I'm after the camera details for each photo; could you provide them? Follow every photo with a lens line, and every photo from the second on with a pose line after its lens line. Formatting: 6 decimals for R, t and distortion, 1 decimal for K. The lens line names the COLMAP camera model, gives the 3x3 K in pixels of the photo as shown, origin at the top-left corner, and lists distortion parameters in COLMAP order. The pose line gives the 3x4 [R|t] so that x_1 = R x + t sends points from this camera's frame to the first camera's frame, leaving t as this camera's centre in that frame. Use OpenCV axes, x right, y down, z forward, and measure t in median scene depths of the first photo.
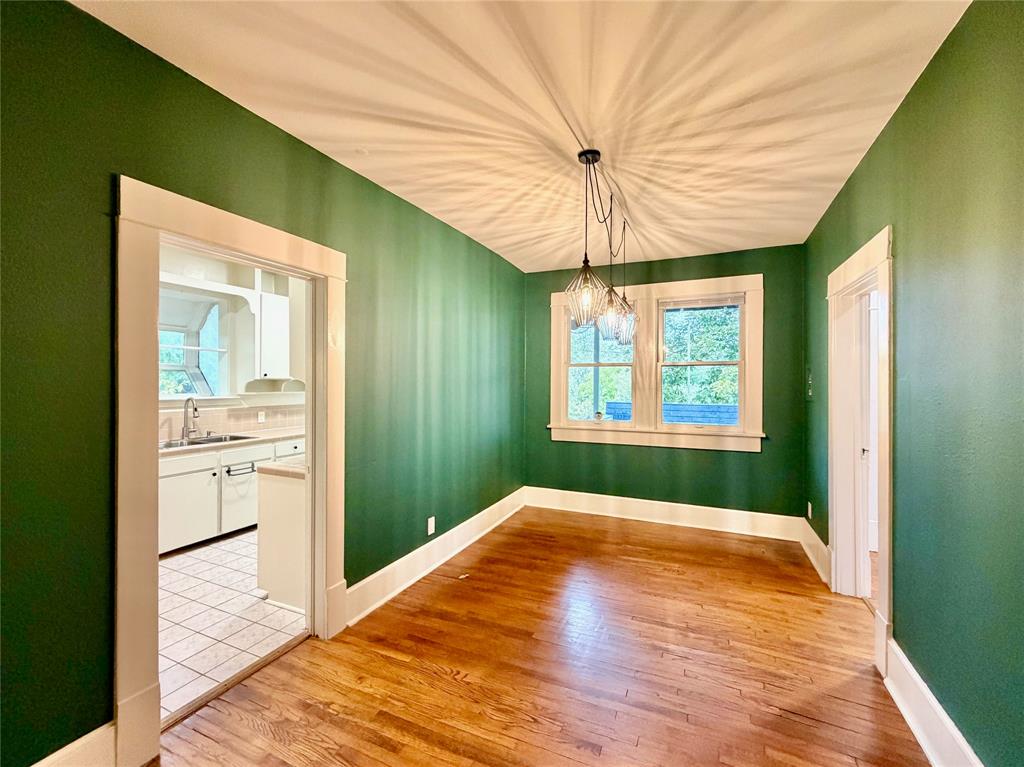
lens RADIAL K [[427.5, 0, 514.9], [0, 427.5, 381.2], [0, 0, 1]] dist [0.001785, 0.000067]
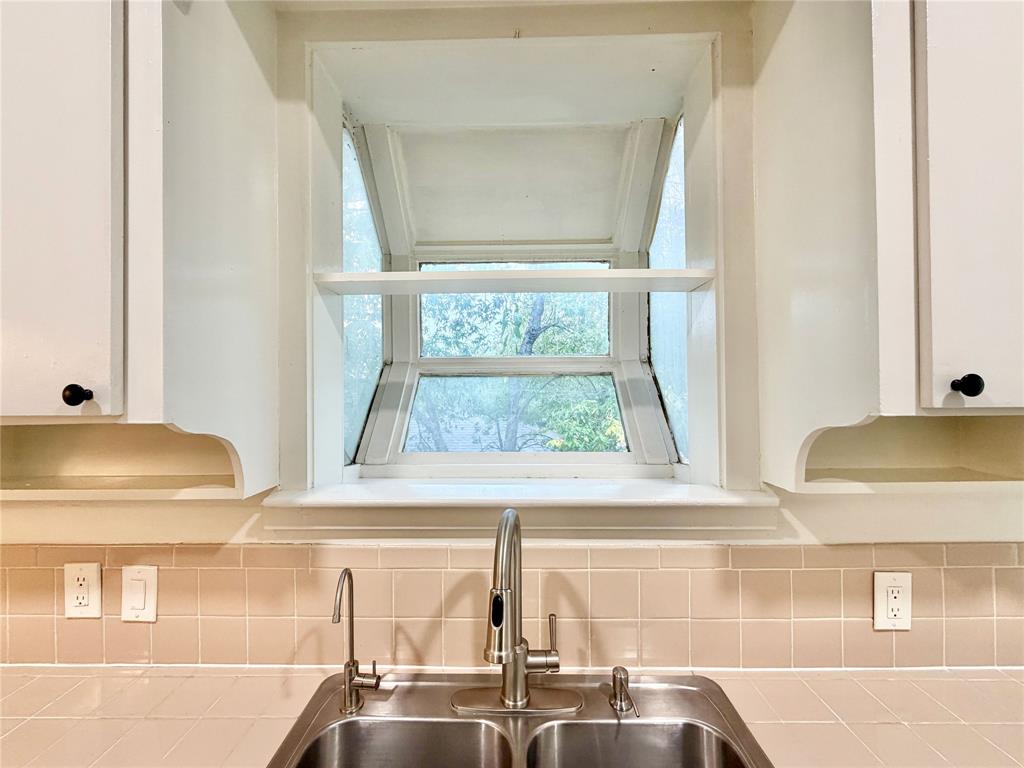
lens RADIAL K [[408.0, 0, 510.7], [0, 408.0, 383.5], [0, 0, 1]] dist [-0.001331, -0.000014]
pose [[0.390582, -0.013879, -0.920464, -0.523161], [0.012898, 0.999871, -0.009603, -0.015387], [0.920478, -0.008122, 0.390711, 0.823357]]
